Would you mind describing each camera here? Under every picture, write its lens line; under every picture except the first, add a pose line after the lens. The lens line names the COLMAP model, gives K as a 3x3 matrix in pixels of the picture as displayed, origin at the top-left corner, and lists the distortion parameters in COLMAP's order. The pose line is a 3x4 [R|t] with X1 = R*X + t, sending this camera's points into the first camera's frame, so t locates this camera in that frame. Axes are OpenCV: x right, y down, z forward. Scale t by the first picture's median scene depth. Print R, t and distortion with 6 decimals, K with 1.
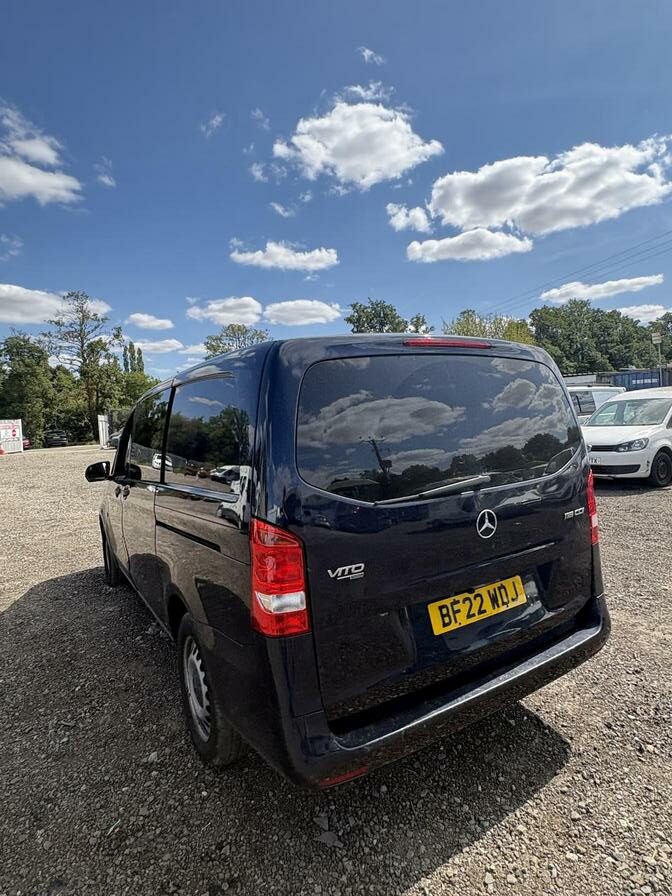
lens RADIAL K [[496.8, 0, 336.5], [0, 496.8, 442.5], [0, 0, 1]] dist [0.001844, -0.000576]
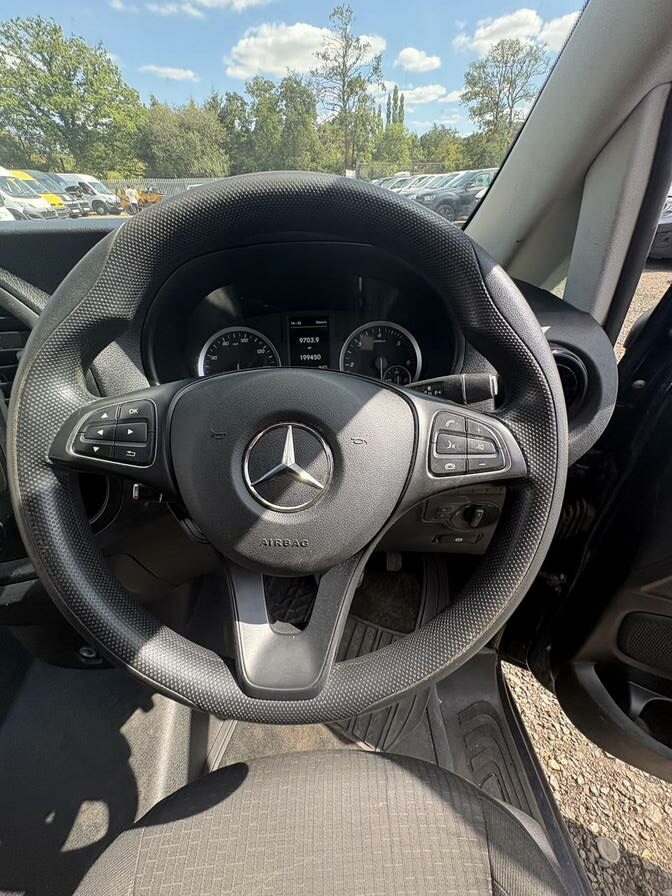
lens RADIAL K [[359.2, 0, 335.0], [0, 359.2, 448.1], [0, 0, 1]] dist [-0.000385, 0.000401]
pose [[0.871982, 0.313871, -0.375677, -0.346202], [-0.050960, 0.821440, 0.568013, 0.001343], [0.486879, -0.476152, 0.732276, 2.351888]]
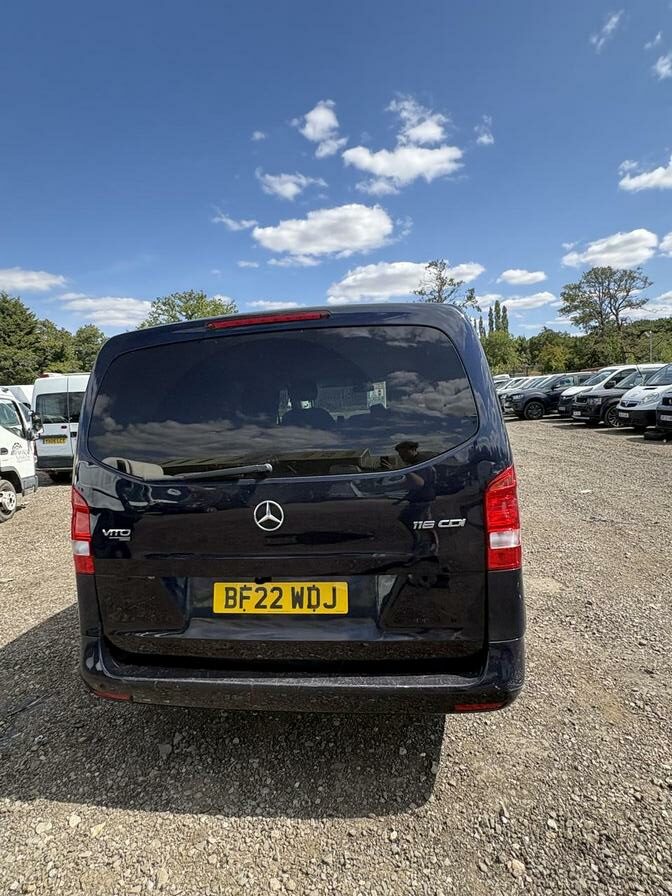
lens RADIAL K [[496.8, 0, 336.5], [0, 496.8, 442.5], [0, 0, 1]] dist [0.001844, -0.000576]
pose [[0.760938, 0.065005, -0.645560, 0.928863], [-0.010329, 0.996056, 0.088123, -0.053233], [0.648742, -0.060388, 0.758609, 0.357607]]
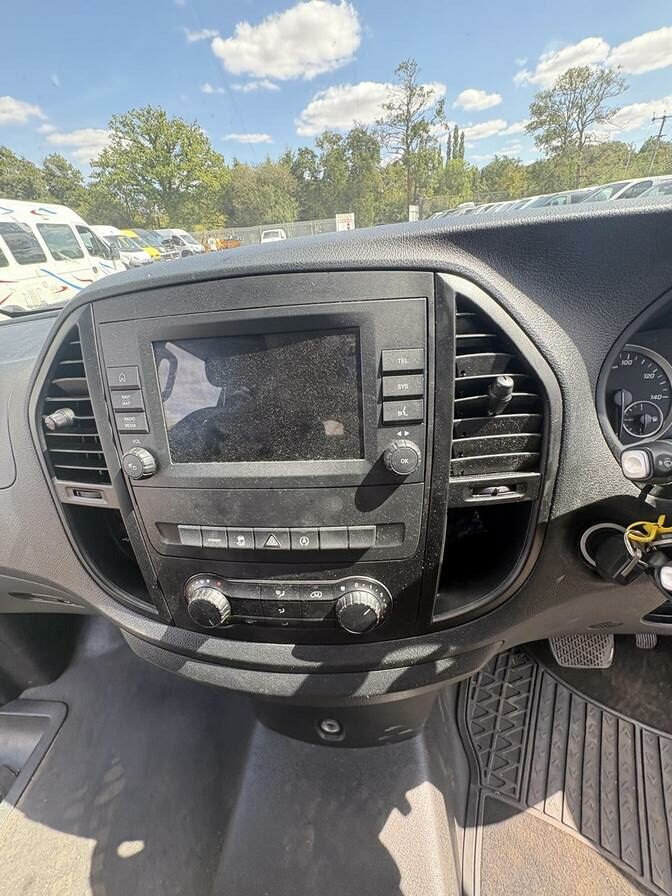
lens RADIAL K [[357.5, 0, 336.0], [0, 357.5, 448.0], [0, 0, 1]] dist [-0.000582, 0.000178]
pose [[0.797410, 0.300625, -0.523223, -0.516790], [0.011310, 0.859472, 0.511058, 0.022488], [0.603332, -0.413440, 0.681951, 2.297376]]
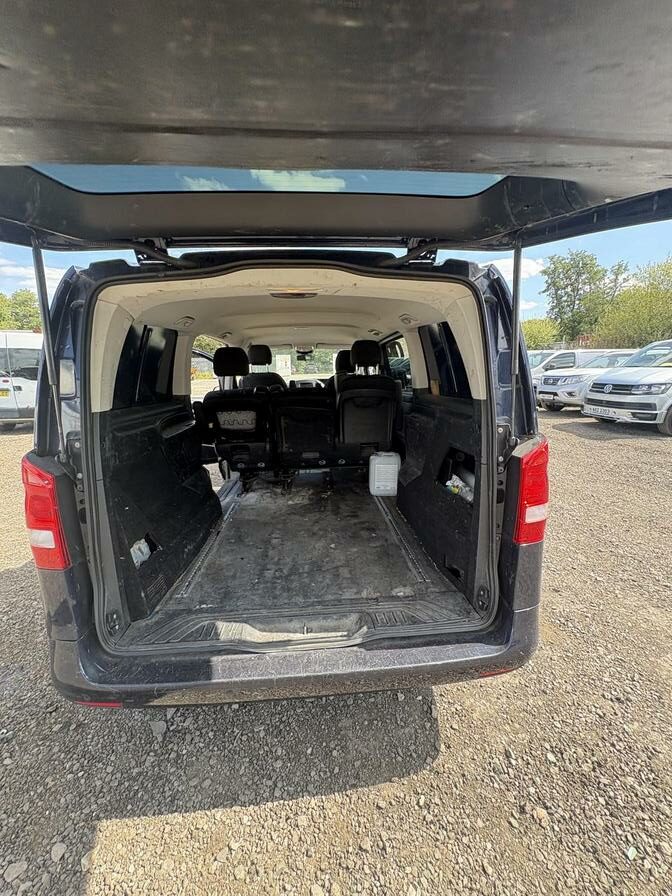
lens RADIAL K [[359.2, 0, 335.0], [0, 359.2, 448.1], [0, 0, 1]] dist [-0.000385, 0.000401]
pose [[0.887543, 0.143396, -0.437841, 0.556785], [-0.055812, 0.976796, 0.206773, -0.031390], [0.457332, -0.159083, 0.874951, 0.503222]]
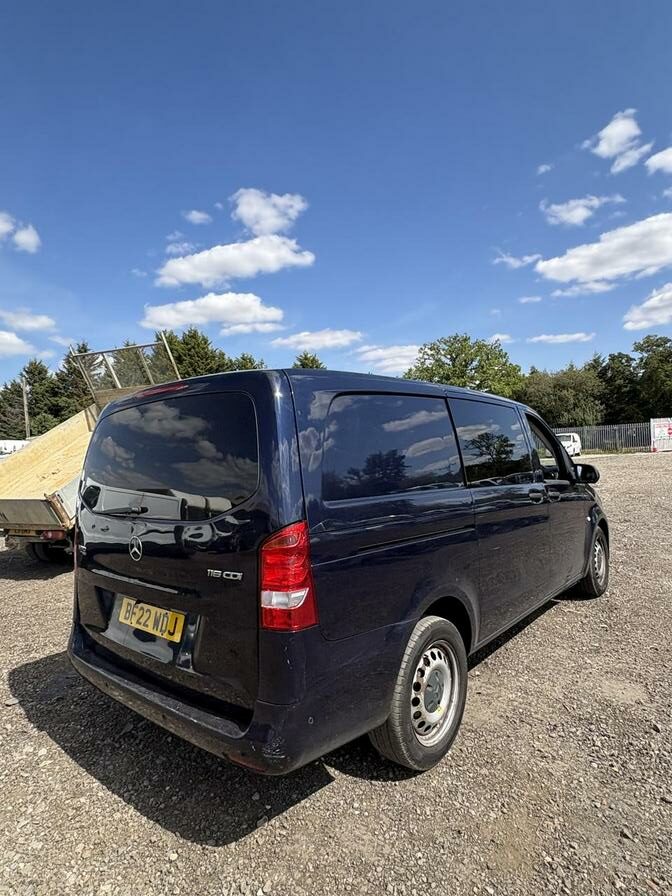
lens RADIAL K [[495.0, 0, 336.0], [0, 495.0, 448.0], [0, 0, 1]] dist [0.001293, -0.000342]
pose [[0.316469, 0.030745, -0.948104, 1.437387], [-0.012516, 0.999523, 0.028235, -0.101296], [0.948520, 0.002931, 0.316703, 1.007152]]
